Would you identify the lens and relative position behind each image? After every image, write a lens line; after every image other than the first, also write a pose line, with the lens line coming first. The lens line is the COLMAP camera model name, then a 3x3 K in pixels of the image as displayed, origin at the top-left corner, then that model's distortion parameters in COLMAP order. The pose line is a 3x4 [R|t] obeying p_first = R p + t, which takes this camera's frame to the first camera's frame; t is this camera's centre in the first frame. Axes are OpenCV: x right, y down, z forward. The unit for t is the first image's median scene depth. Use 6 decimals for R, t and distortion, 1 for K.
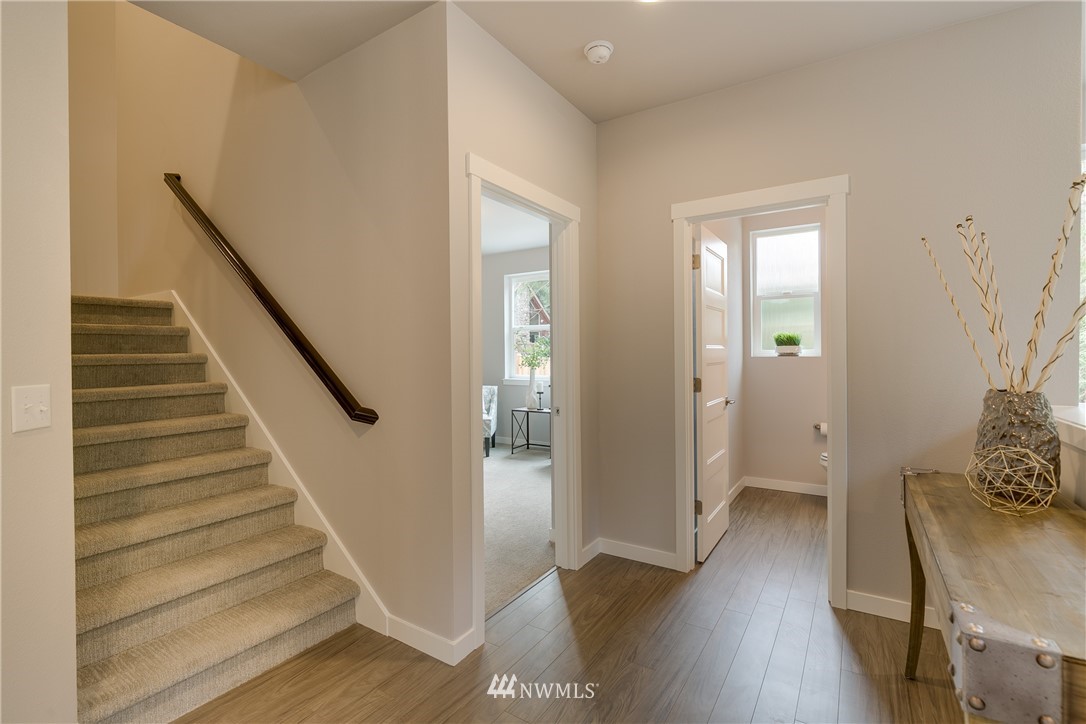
lens RADIAL K [[491.3, 0, 534.5], [0, 491.3, 357.2], [0, 0, 1]] dist [0.000184, -0.000868]
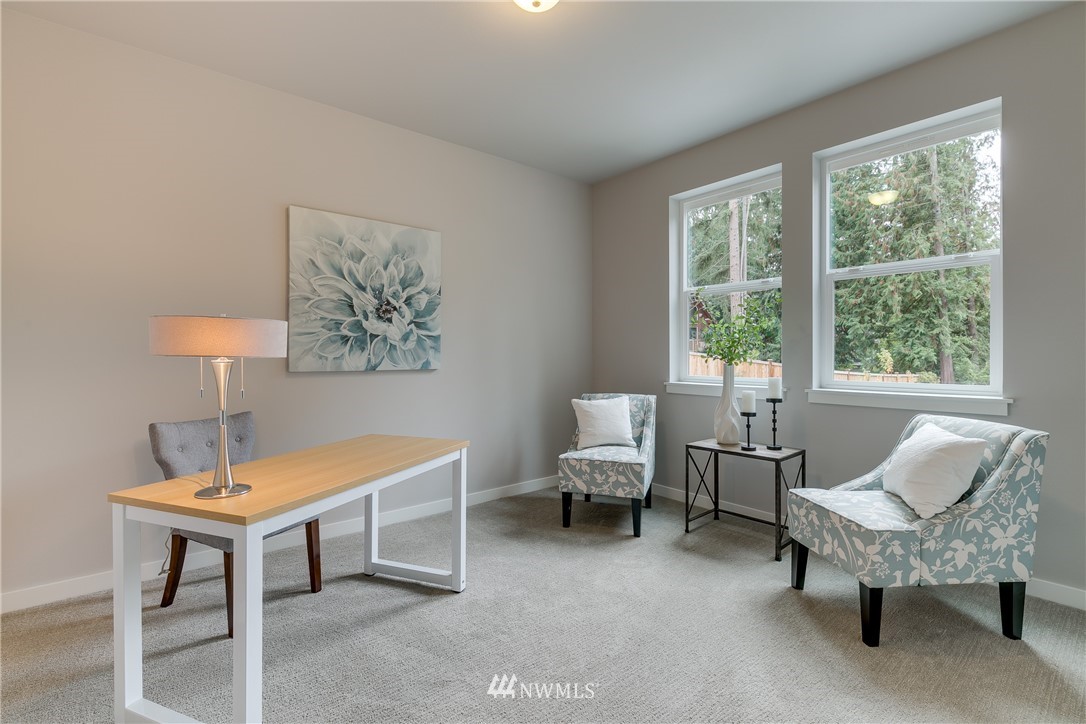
lens RADIAL K [[491.3, 0, 539.4], [0, 491.3, 356.3], [0, 0, 1]] dist [0.000184, -0.000868]
pose [[0.954792, 0.001872, -0.297268, -0.038435], [-0.000116, 0.999982, 0.005926, 0.012382], [0.297274, -0.005623, 0.954776, 0.456677]]
